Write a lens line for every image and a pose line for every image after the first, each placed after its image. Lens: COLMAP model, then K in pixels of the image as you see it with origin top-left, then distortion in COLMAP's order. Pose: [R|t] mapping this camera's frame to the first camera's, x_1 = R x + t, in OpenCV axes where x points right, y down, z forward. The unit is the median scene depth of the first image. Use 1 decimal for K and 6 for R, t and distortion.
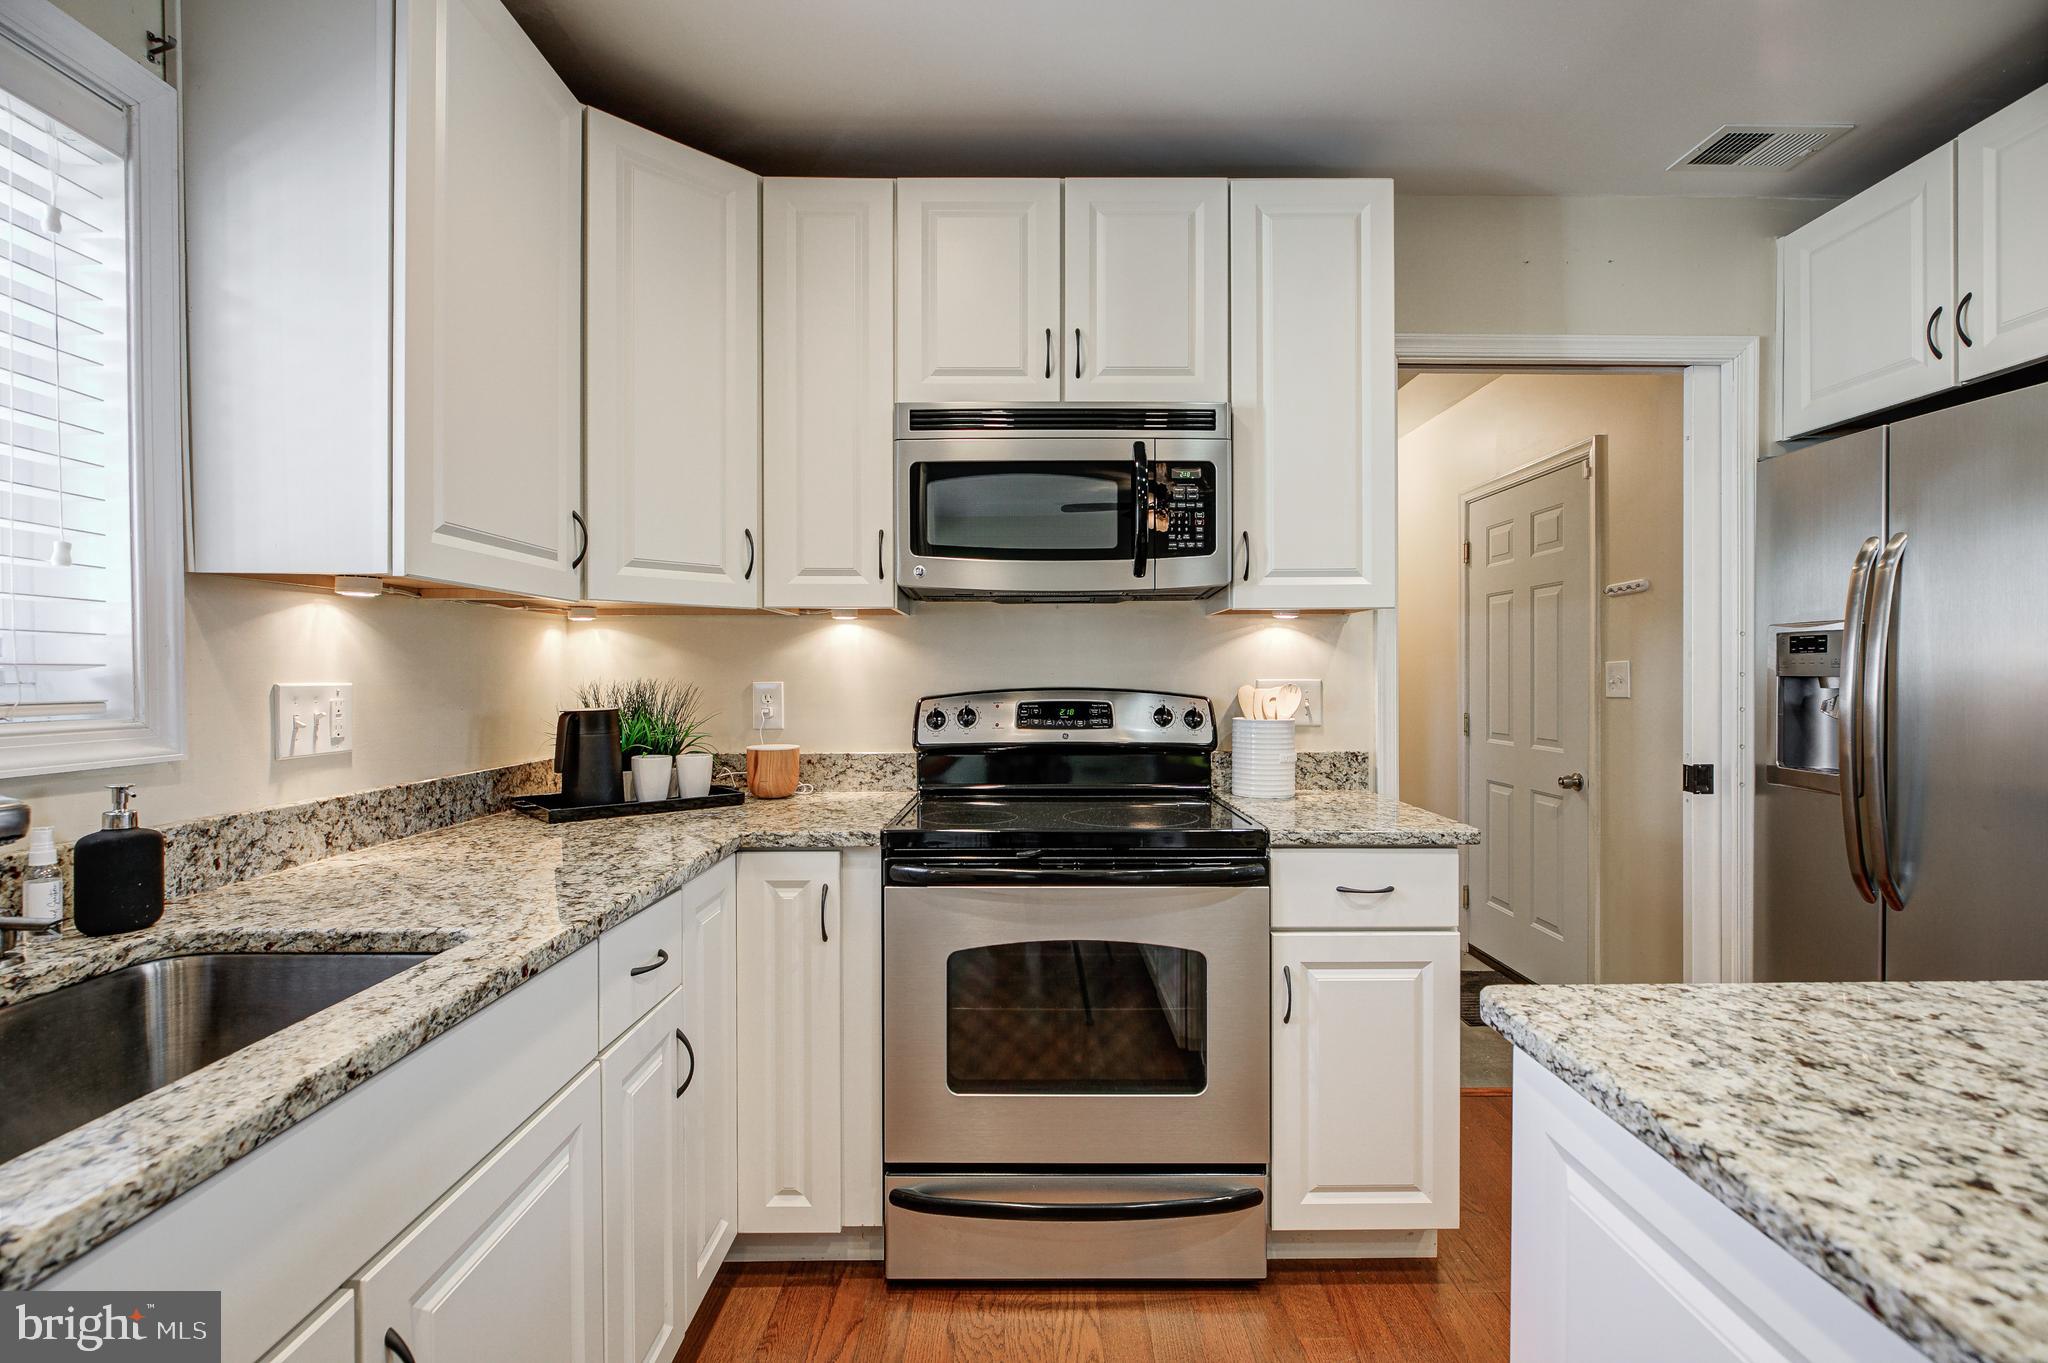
lens RADIAL K [[937.1, 0, 1031.2], [0, 937.1, 678.0], [0, 0, 1]] dist [-0.005302, -0.000920]
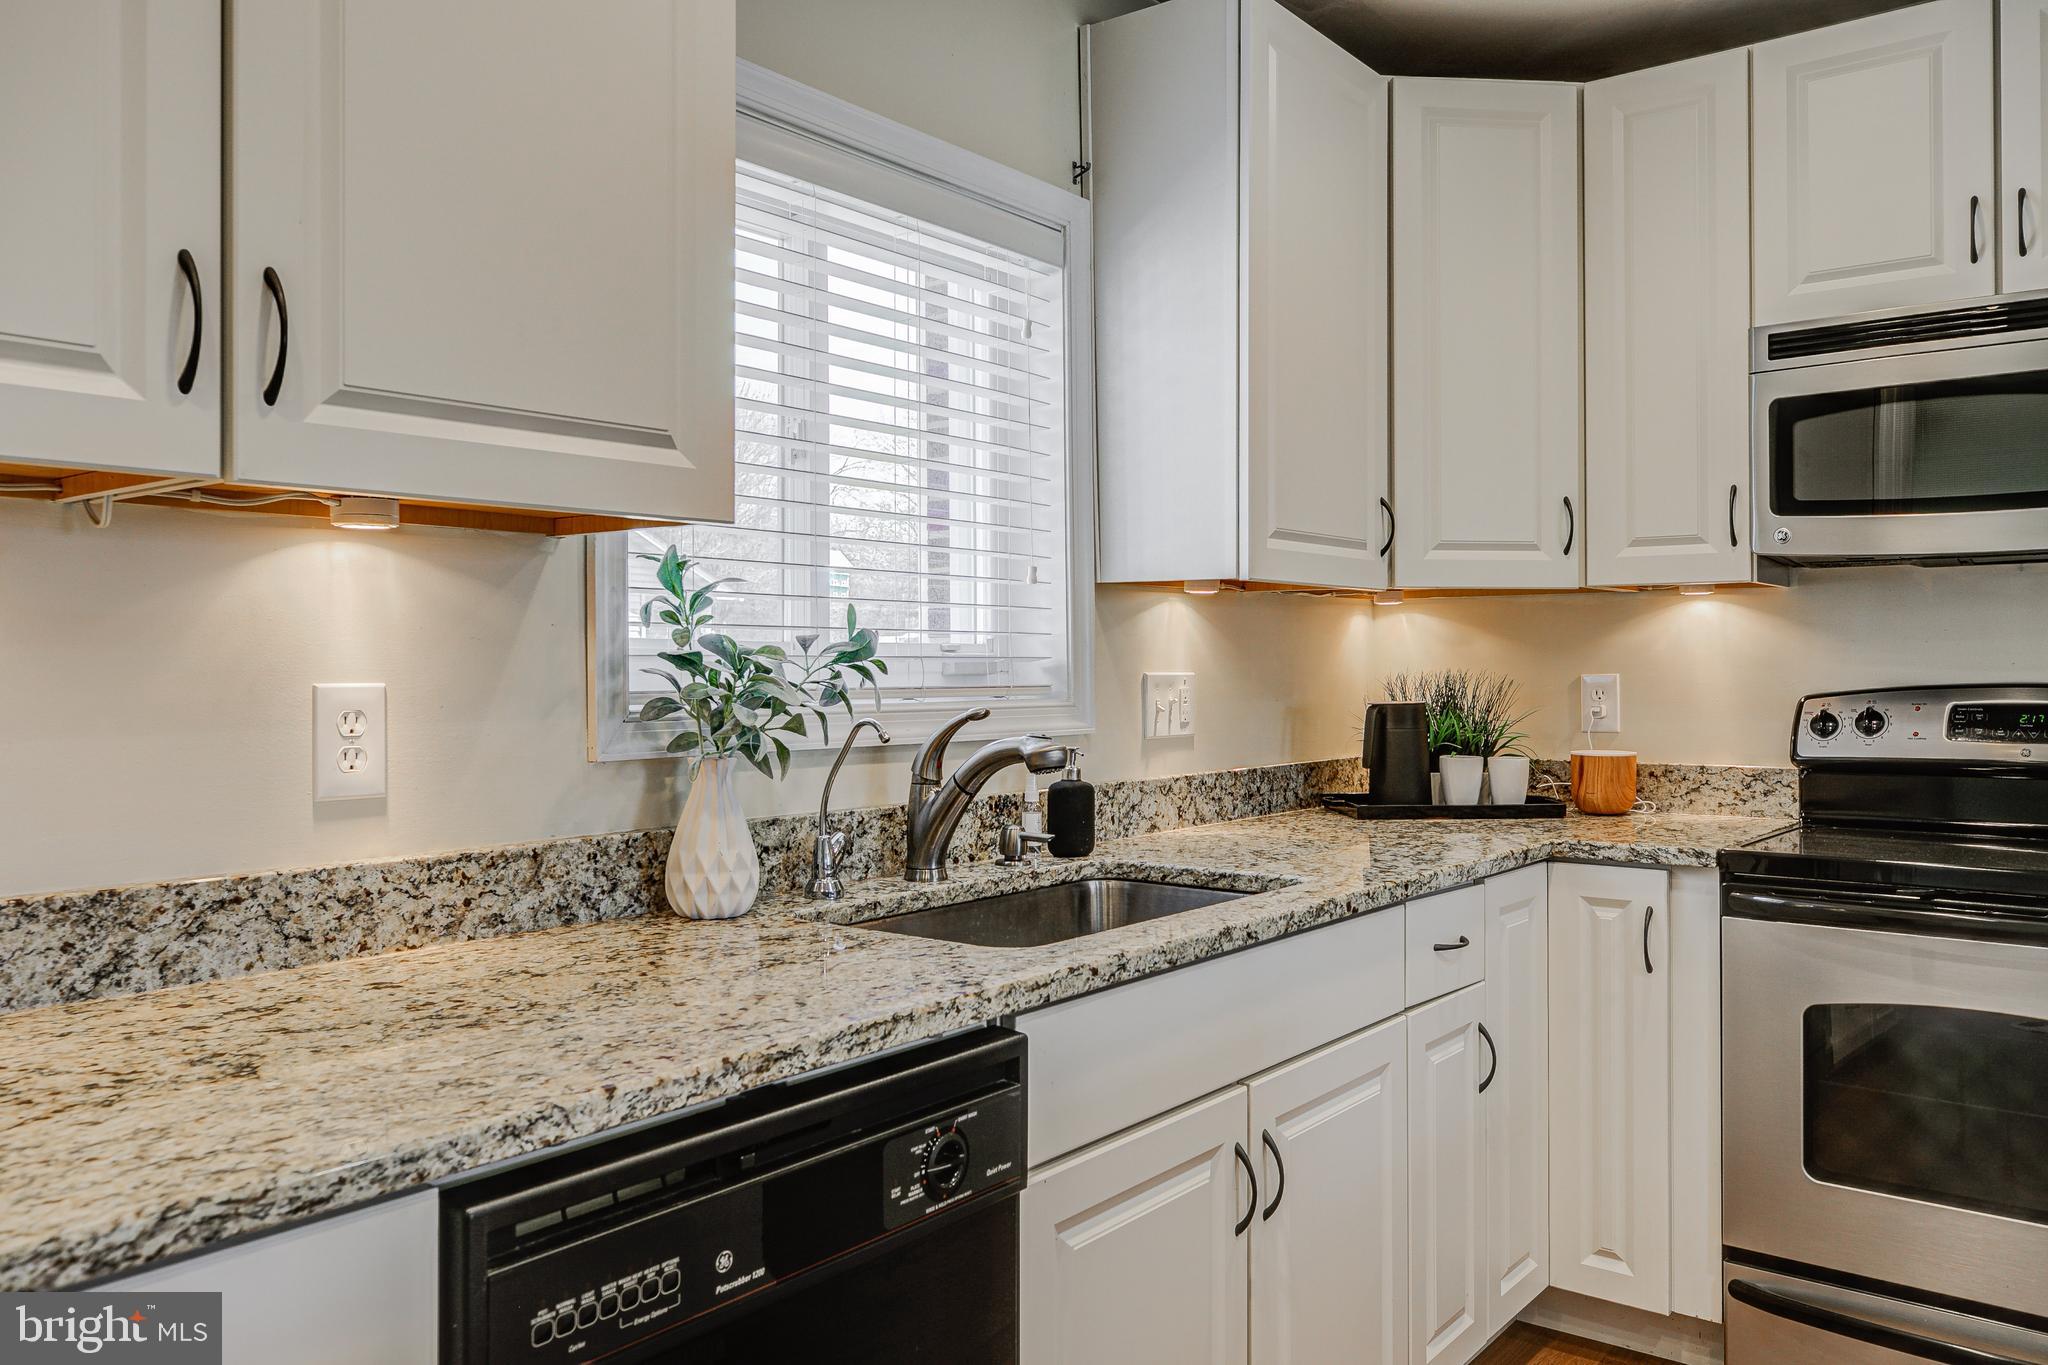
lens RADIAL K [[1507.5, 0, 1028.1], [0, 1507.5, 652.2], [0, 0, 1]] dist [-0.014933, 0.015436]
pose [[0.778231, -0.005542, -0.627954, 0.179682], [-0.002055, 0.999933, -0.011372, 0.001129], [0.627975, 0.010140, 0.778167, -0.387358]]
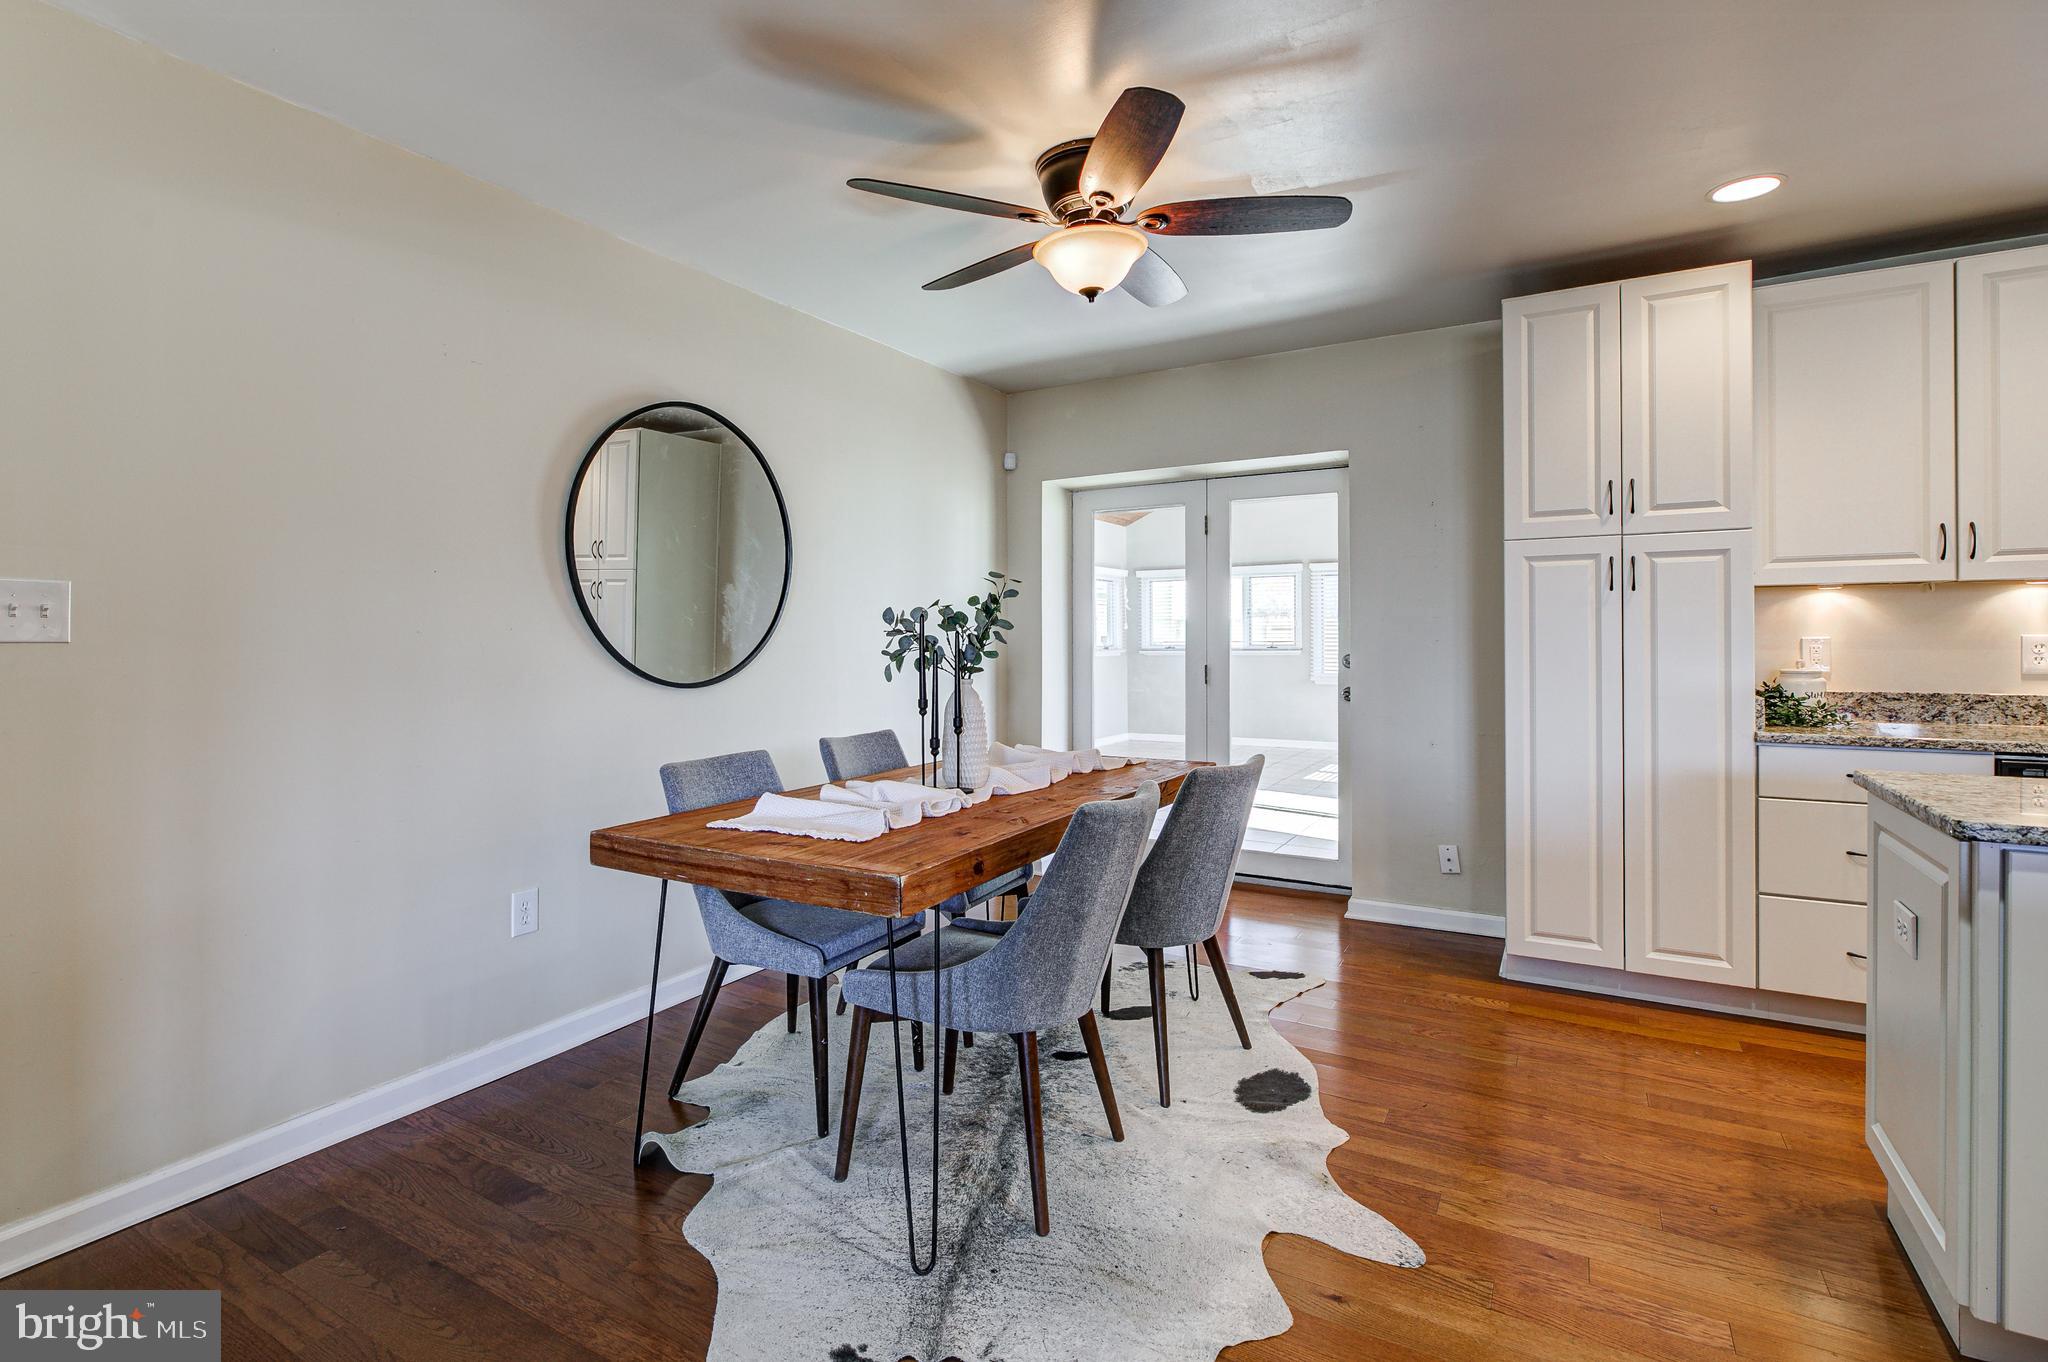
lens RADIAL K [[983.9, 0, 976.0], [0, 983.9, 643.3], [0, 0, 1]] dist [-0.007757, 0.000325]
pose [[-0.532249, 0.010841, -0.846518, 1.524820], [0.002348, 0.999933, 0.011329, 0.001025], [0.846584, 0.004042, -0.532239, -0.582394]]
